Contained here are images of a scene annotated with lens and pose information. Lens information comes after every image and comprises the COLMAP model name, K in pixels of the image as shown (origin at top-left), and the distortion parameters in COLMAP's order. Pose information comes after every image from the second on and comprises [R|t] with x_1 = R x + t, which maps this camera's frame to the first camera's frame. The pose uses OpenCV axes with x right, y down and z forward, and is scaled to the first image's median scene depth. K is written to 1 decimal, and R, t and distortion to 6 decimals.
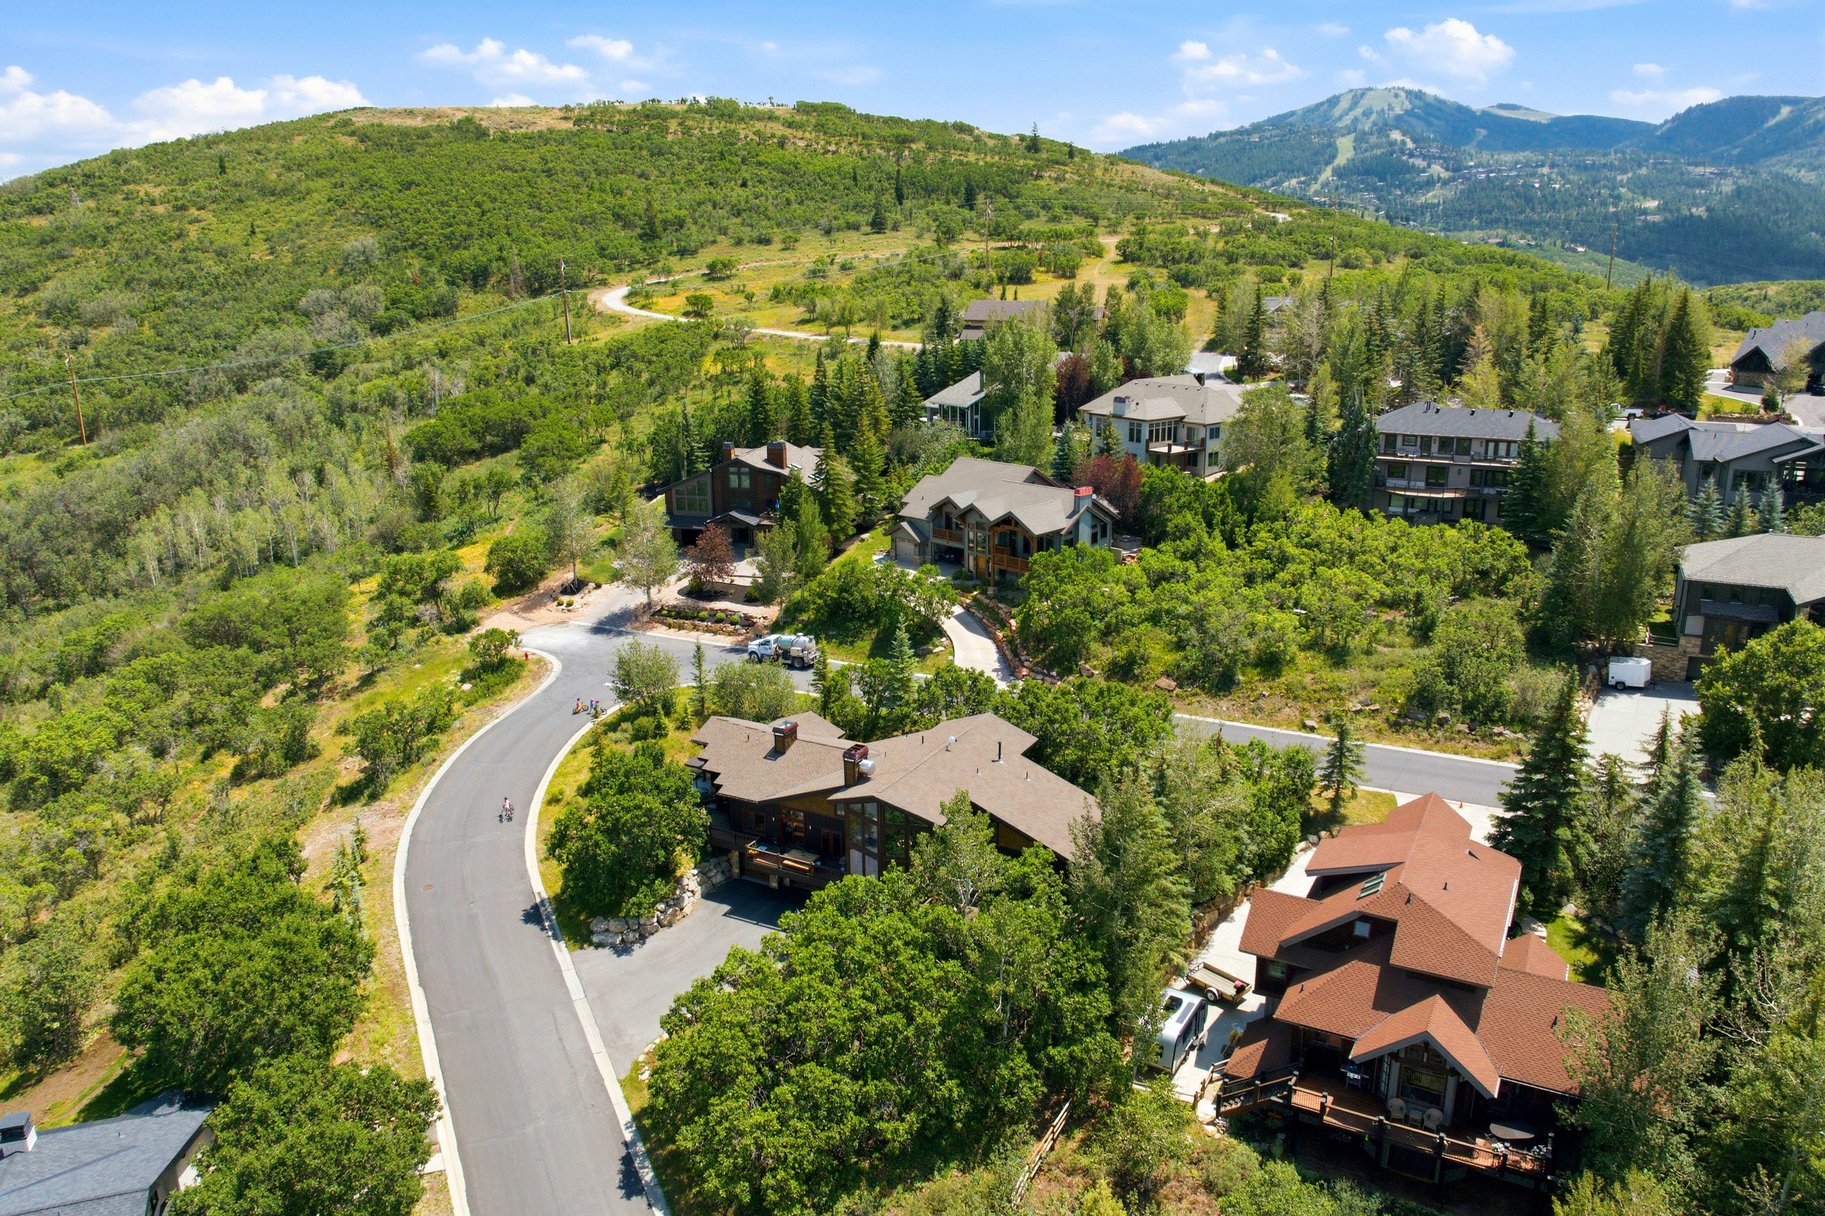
lens RADIAL K [[1284.9, 0, 916.1], [0, 1284.9, 602.1], [0, 0, 1]] dist [-0.042910, 0.002780]
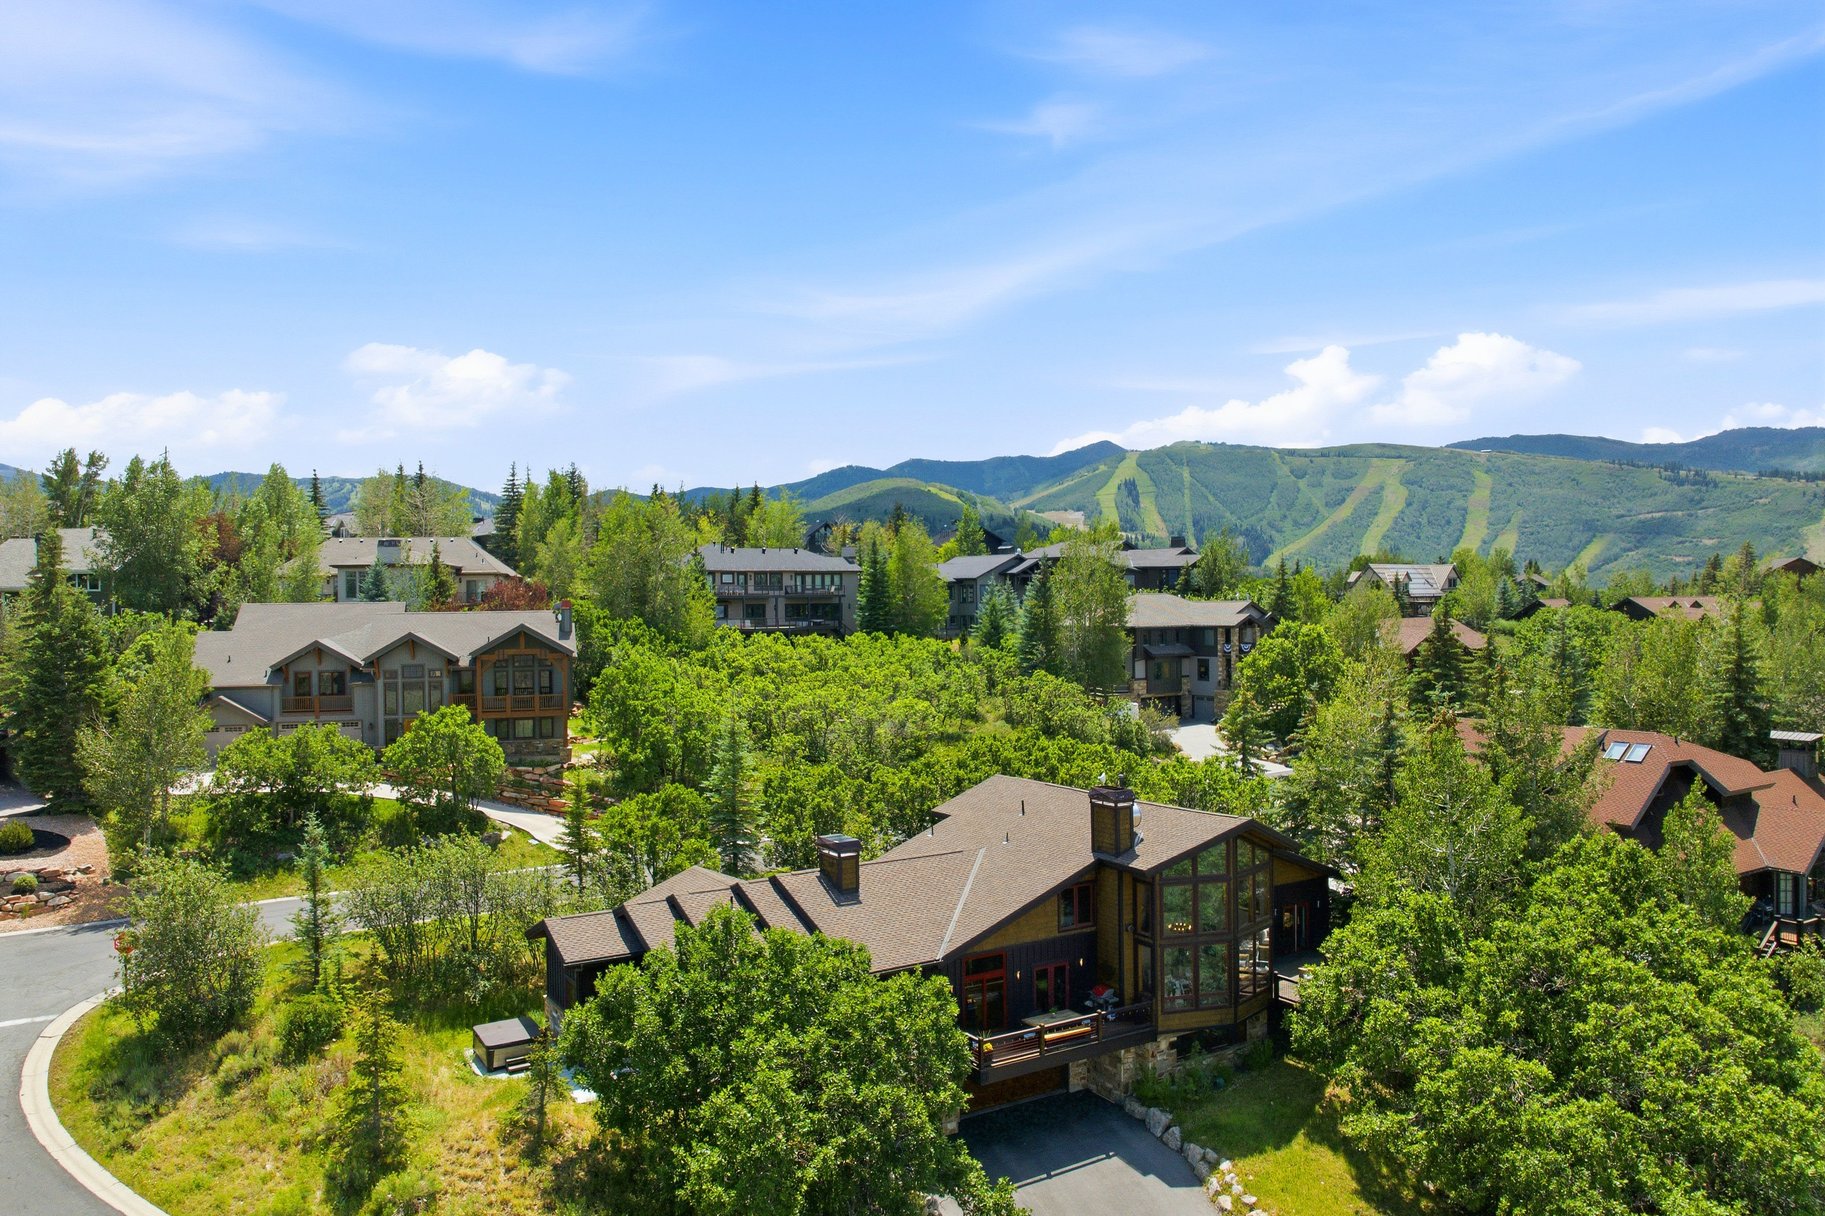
lens RADIAL K [[1284.9, 0, 921.1], [0, 1284.9, 580.0], [0, 0, 1]] dist [-0.042910, 0.002780]
pose [[0.489695, 0.018092, 0.871706, -0.350859], [0.239458, 0.958549, -0.154414, 0.051881], [-0.838367, 0.284353, 0.465064, 0.431790]]
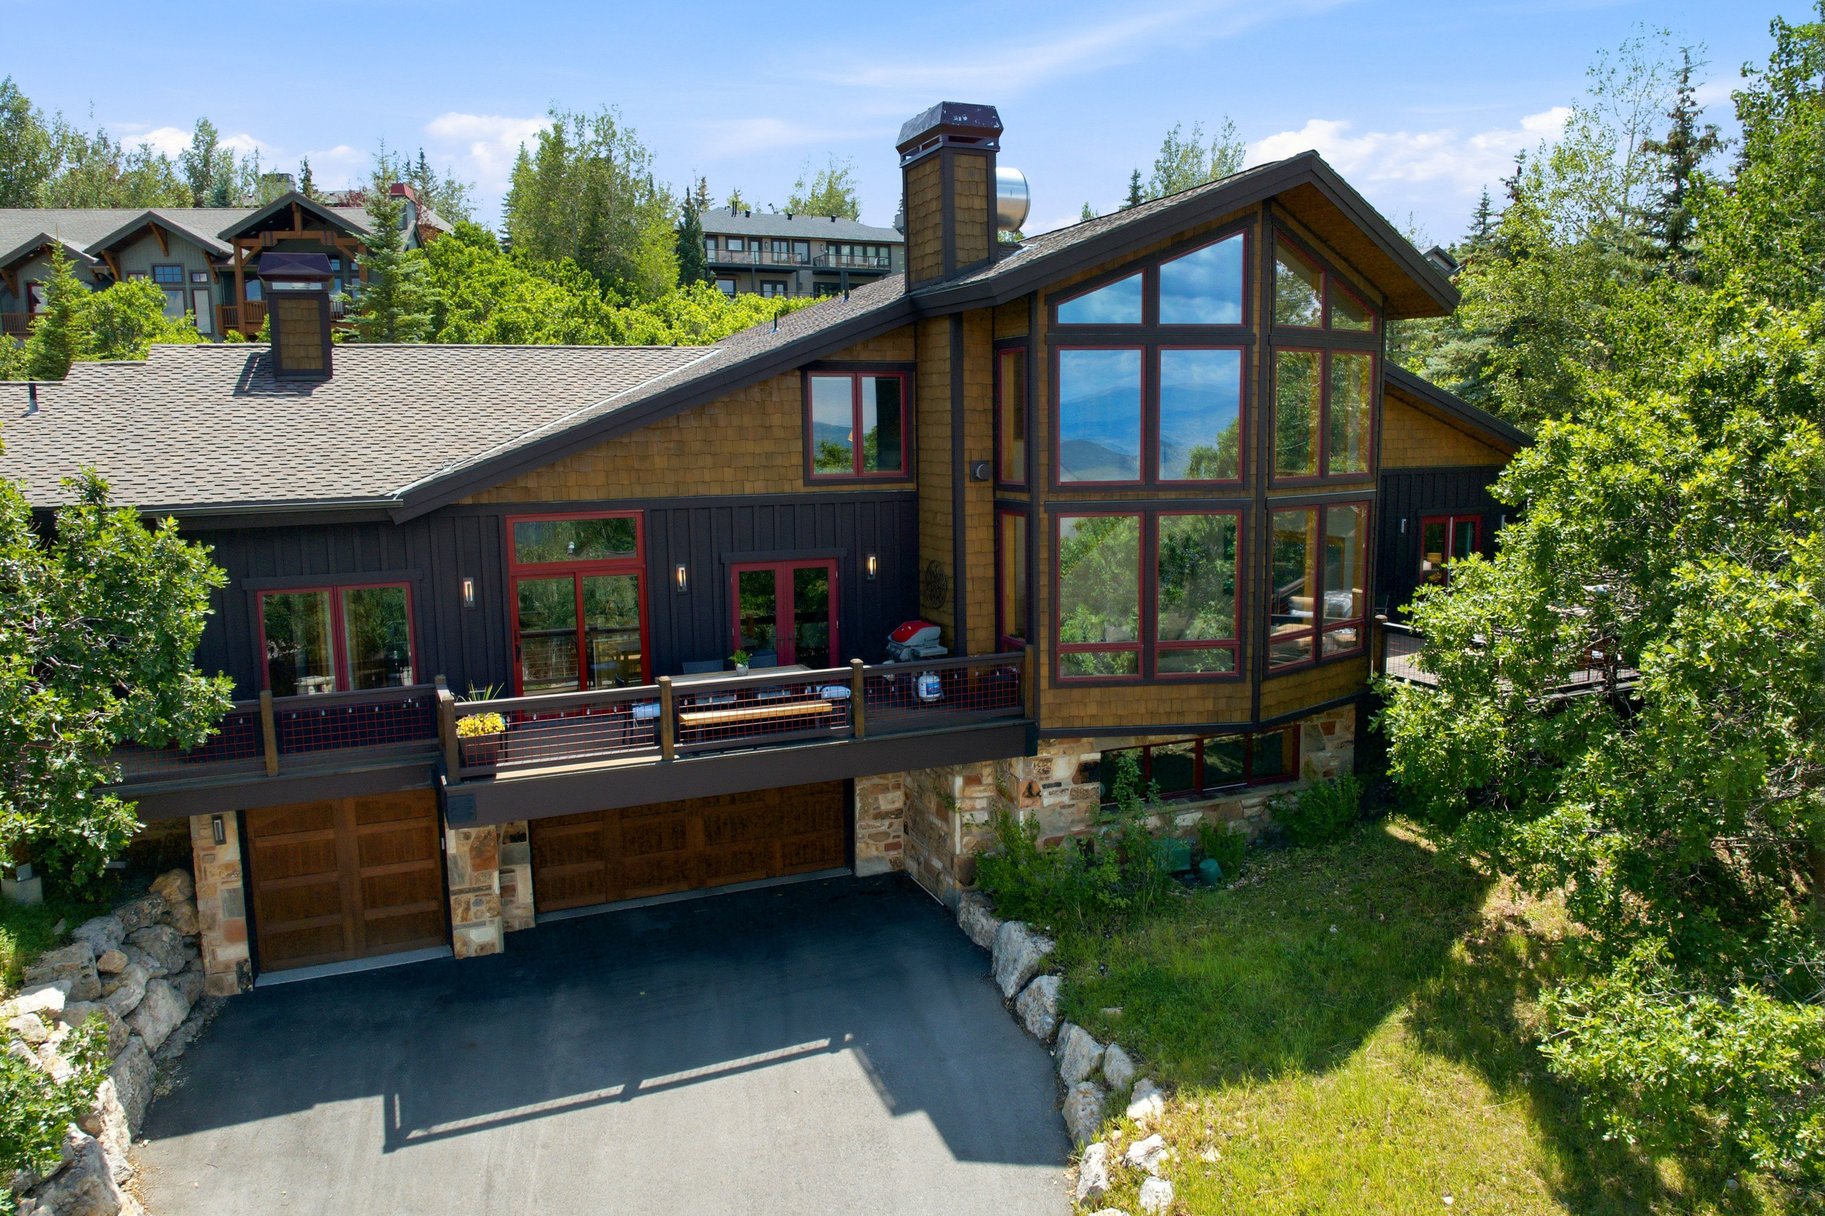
lens RADIAL K [[1284.9, 0, 917.6], [0, 1284.9, 577.7], [0, 0, 1]] dist [-0.042910, 0.002780]
pose [[0.610643, -0.093360, 0.786383, -0.137228], [0.217677, 0.974563, -0.053329, 0.116764], [-0.761401, 0.203743, 0.615433, 0.494847]]
